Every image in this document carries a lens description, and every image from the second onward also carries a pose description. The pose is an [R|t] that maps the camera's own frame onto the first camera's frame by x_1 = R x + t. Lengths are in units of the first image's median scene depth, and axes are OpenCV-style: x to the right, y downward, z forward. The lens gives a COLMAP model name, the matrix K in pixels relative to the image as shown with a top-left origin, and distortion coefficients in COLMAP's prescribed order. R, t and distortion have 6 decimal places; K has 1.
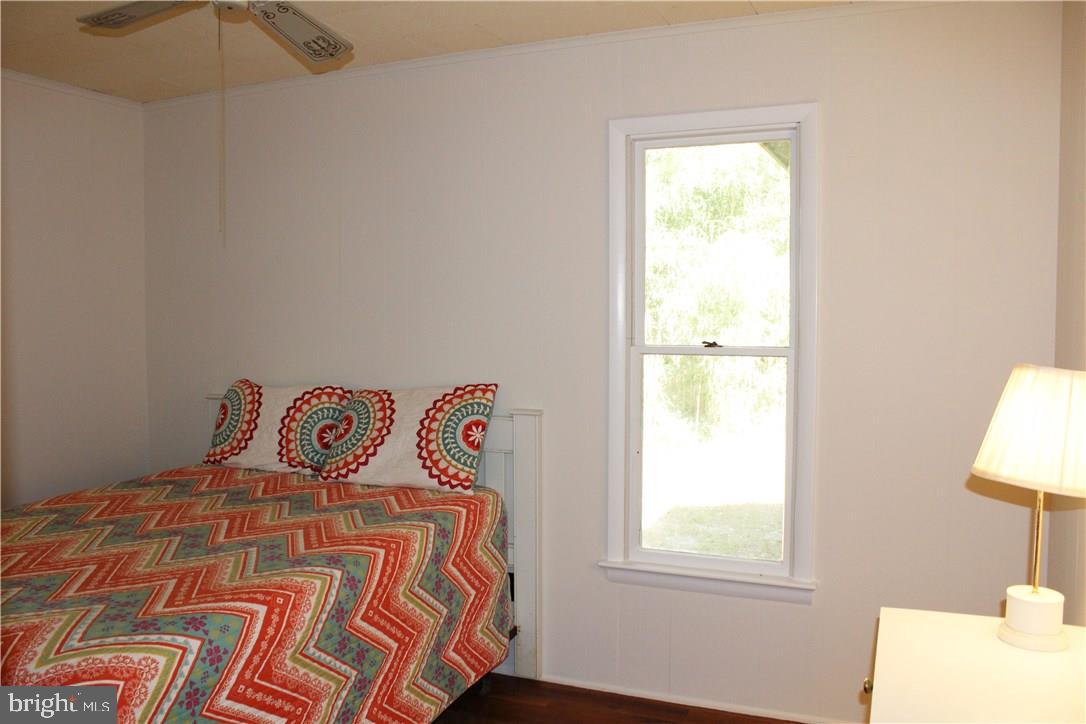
lens RADIAL K [[925.4, 0, 525.7], [0, 925.4, 364.5], [0, 0, 1]] dist [-0.161397, 0.132407]
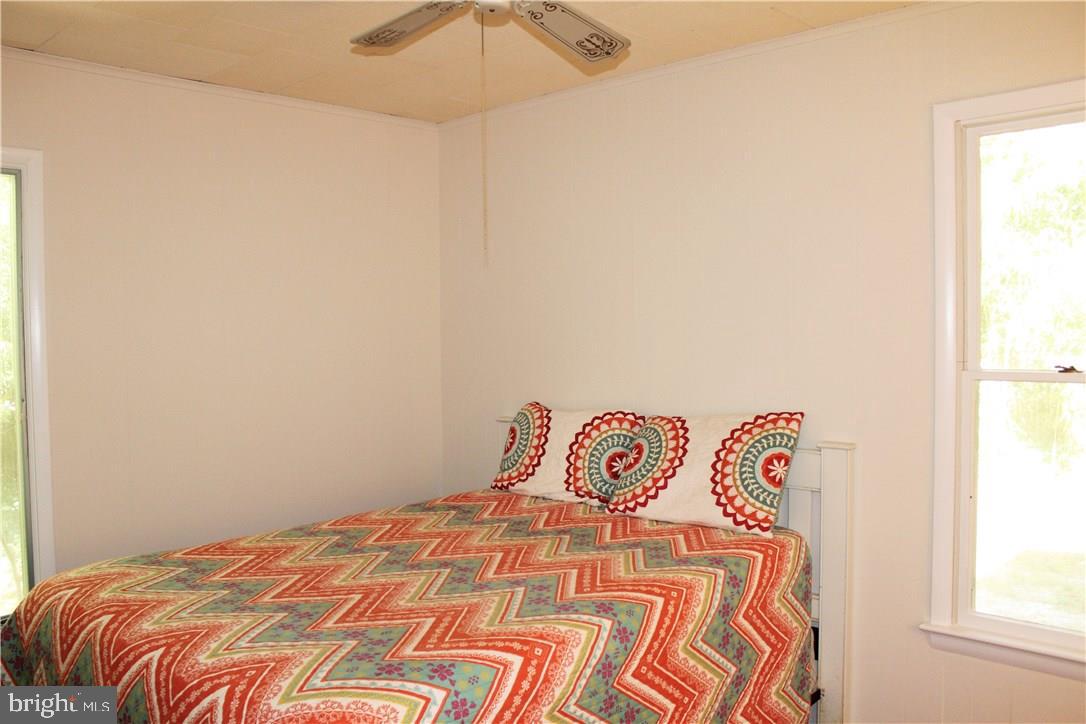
lens RADIAL K [[925.4, 0, 525.7], [0, 925.4, 364.5], [0, 0, 1]] dist [-0.161397, 0.132407]
pose [[0.937409, 0.002625, -0.348221, 0.027707], [-0.008422, 0.999850, -0.015136, -0.010960], [0.348129, 0.017121, 0.937290, 0.104878]]
